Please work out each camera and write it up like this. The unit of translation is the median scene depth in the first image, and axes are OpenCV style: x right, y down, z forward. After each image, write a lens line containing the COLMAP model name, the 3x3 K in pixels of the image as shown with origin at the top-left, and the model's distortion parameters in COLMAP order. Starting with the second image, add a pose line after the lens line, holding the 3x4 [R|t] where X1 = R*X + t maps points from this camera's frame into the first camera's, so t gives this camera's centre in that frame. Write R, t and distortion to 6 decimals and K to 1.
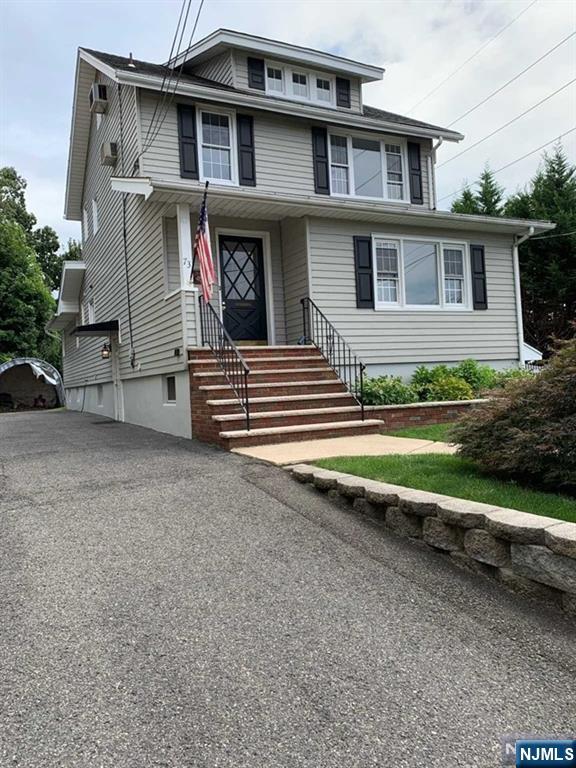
lens RADIAL K [[578.3, 0, 287.1], [0, 578.3, 383.8], [0, 0, 1]] dist [-0.007340, -0.006972]
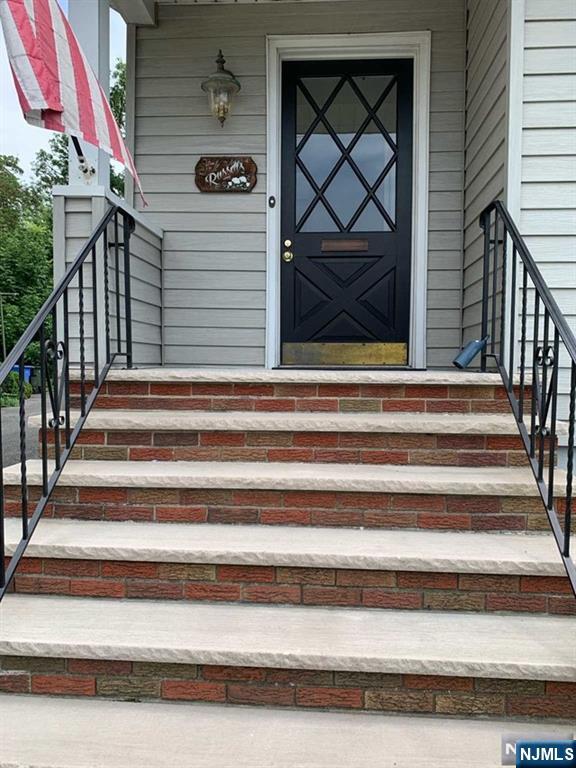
lens RADIAL K [[578.3, 0, 289.0], [0, 578.3, 385.0], [0, 0, 1]] dist [-0.007340, -0.006972]
pose [[0.852992, 0.080724, -0.515644, 0.094744], [-0.054585, 0.996347, 0.065681, -0.069841], [0.519062, -0.027879, 0.854282, 0.662748]]
